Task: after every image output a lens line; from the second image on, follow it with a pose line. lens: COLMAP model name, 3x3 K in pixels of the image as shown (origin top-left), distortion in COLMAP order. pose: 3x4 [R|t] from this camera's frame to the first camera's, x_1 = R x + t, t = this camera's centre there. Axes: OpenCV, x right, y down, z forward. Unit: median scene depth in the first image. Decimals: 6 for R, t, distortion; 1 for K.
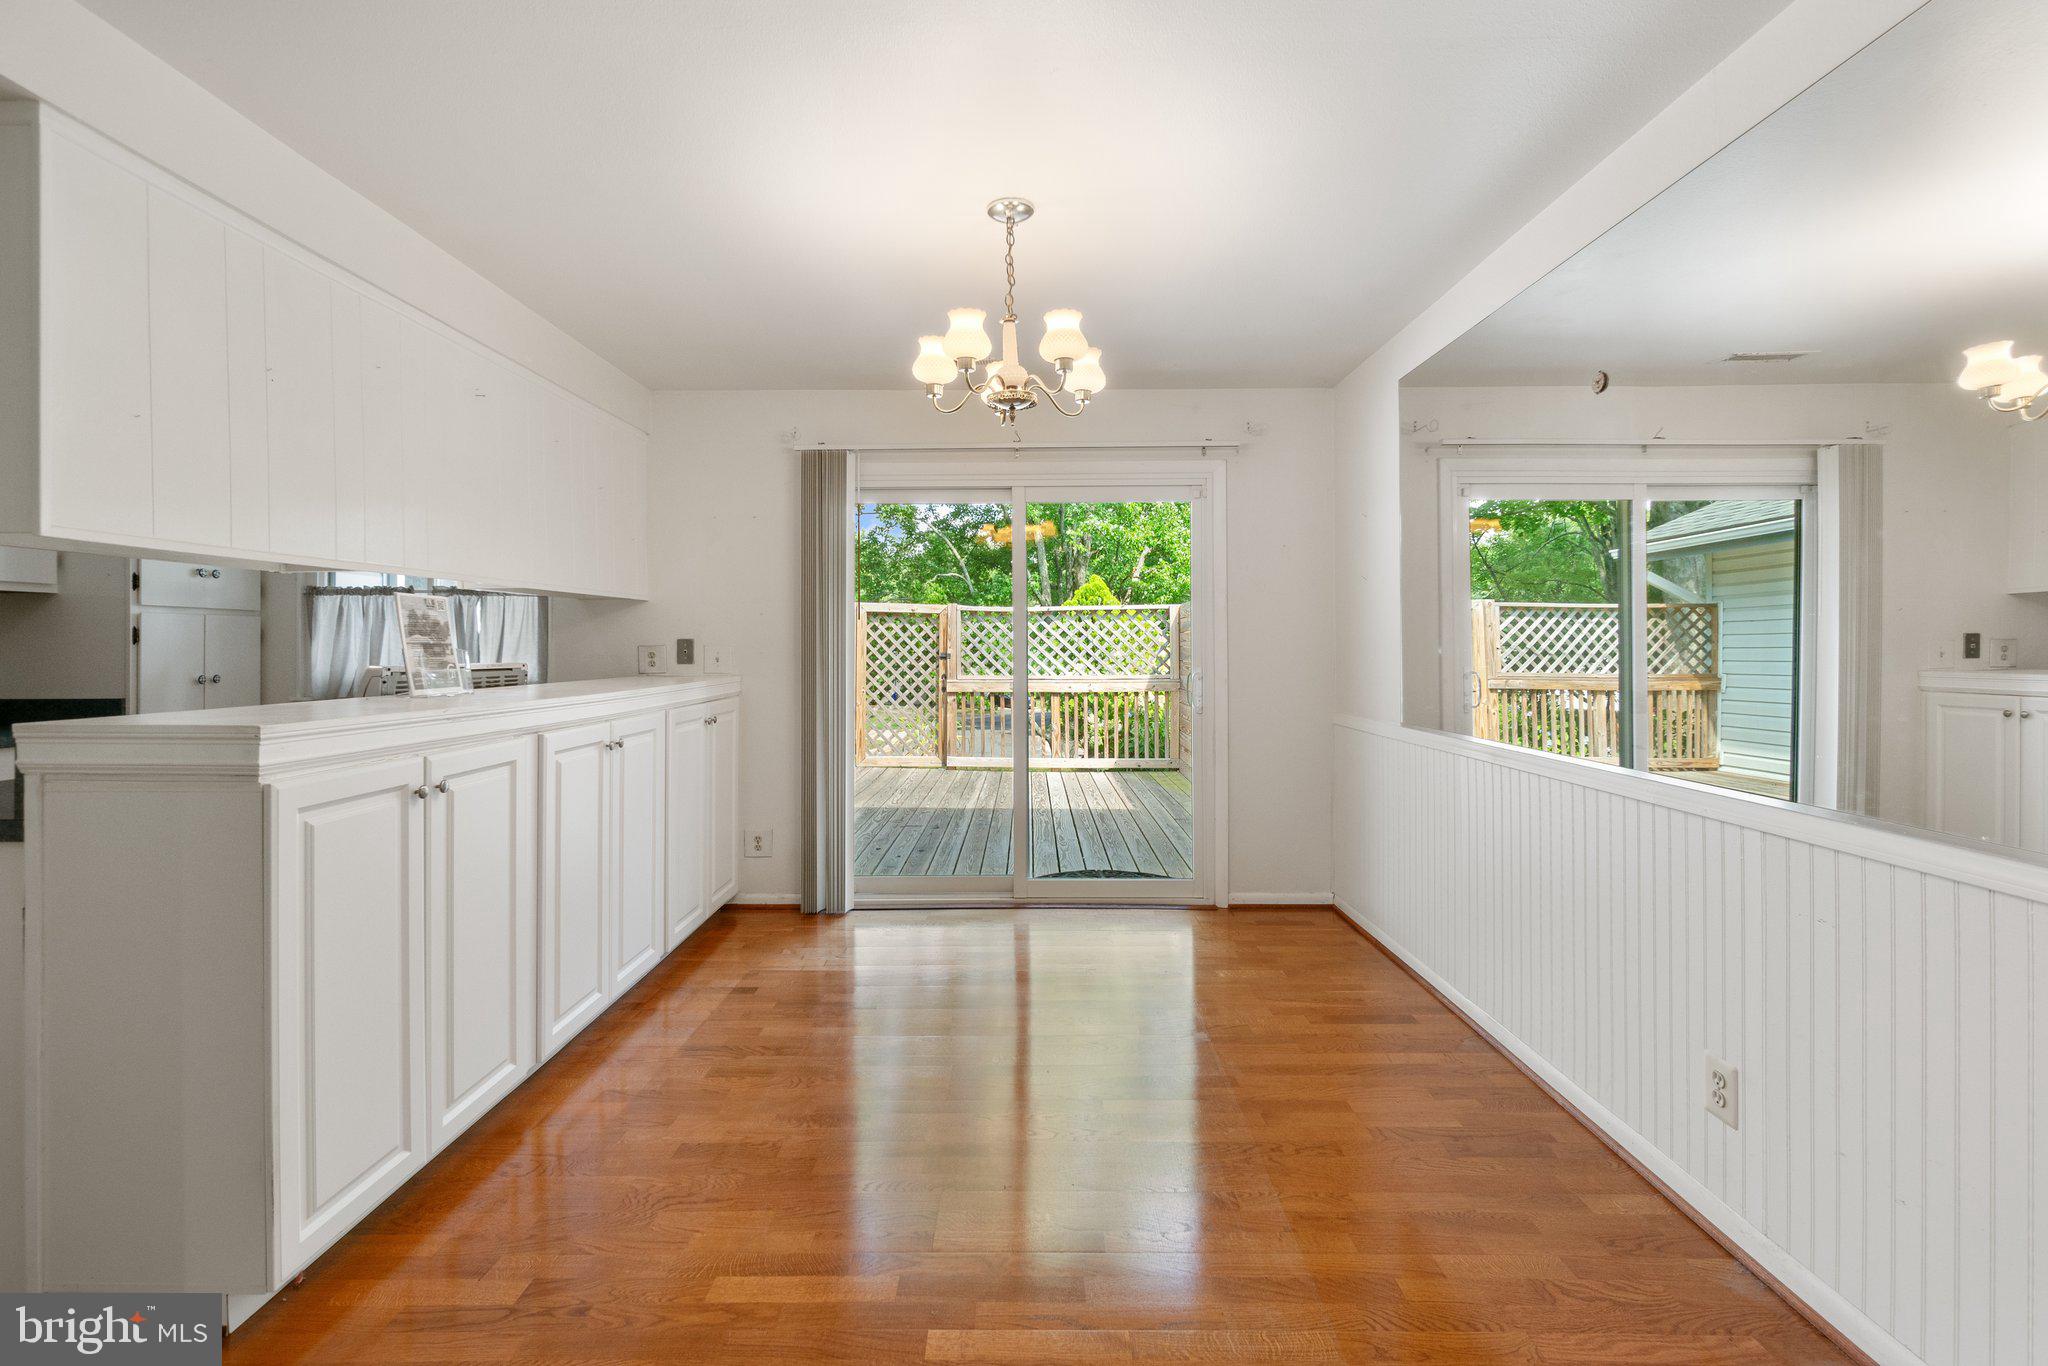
lens RADIAL K [[892.8, 0, 1012.4], [0, 892.8, 646.2], [0, 0, 1]] dist [-0.000033, 0.000148]
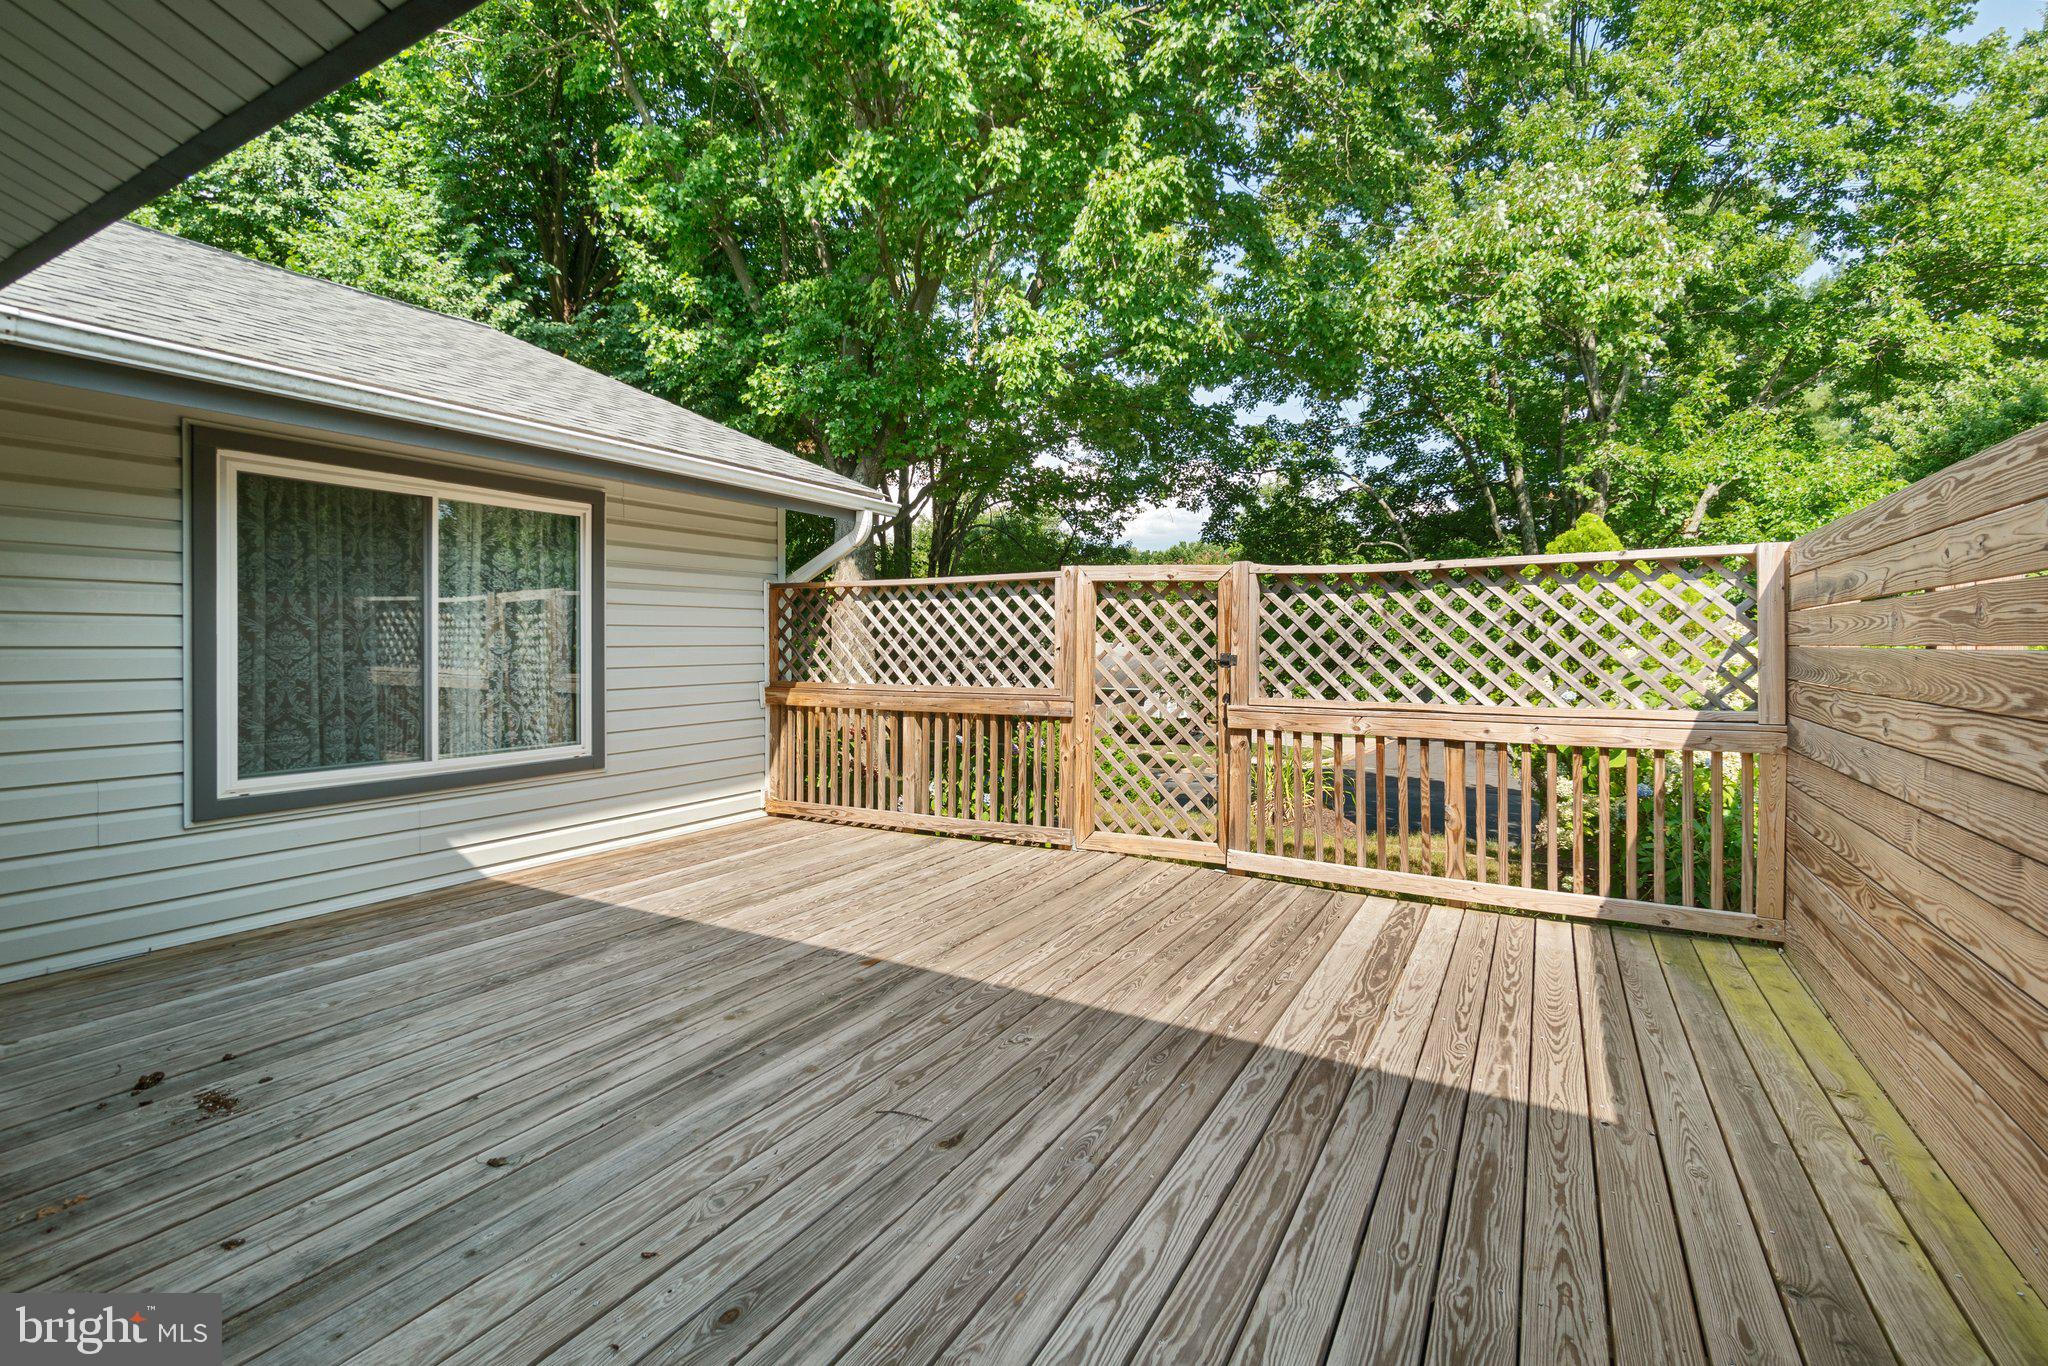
lens RADIAL K [[929.8, 0, 1012.3], [0, 929.8, 646.9], [0, 0, 1]] dist [-0.000747, -0.000138]
pose [[0.877555, 0.005800, -0.479441, 0.172250], [-0.002228, 0.999965, 0.008021, -0.002477], [0.479471, -0.005970, 0.877537, 0.986371]]
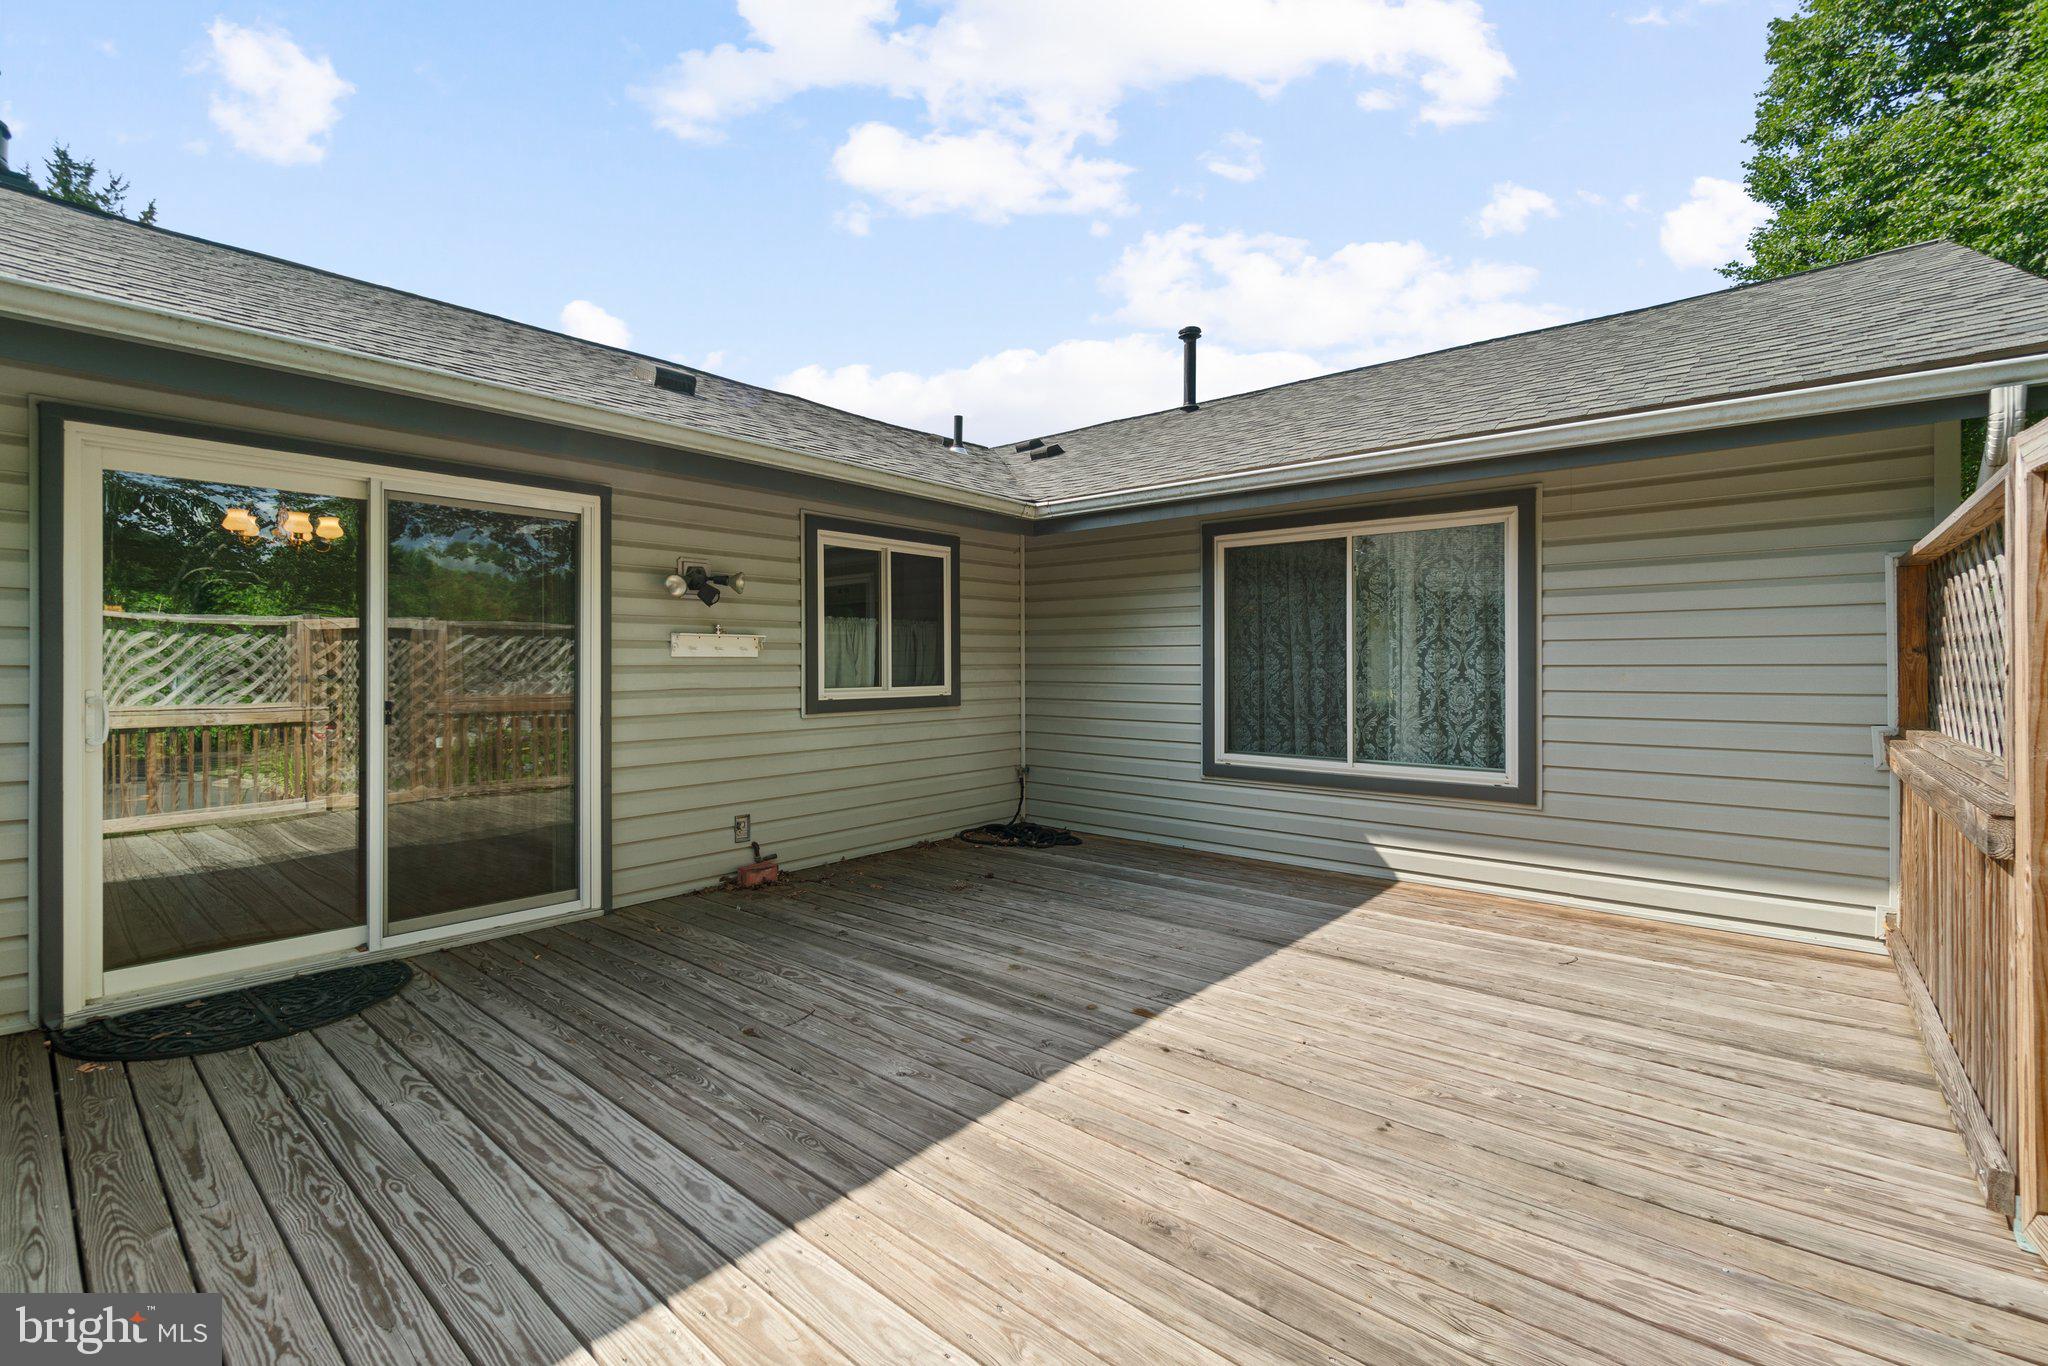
lens RADIAL K [[901.0, 0, 1021.7], [0, 901.0, 662.3], [0, 0, 1]] dist [-0.003007, -0.000046]
pose [[-0.640288, -0.000862, -0.768135, 0.292459], [0.002517, 0.999992, -0.003220, 0.007449], [0.768131, -0.003996, -0.640280, 2.131643]]
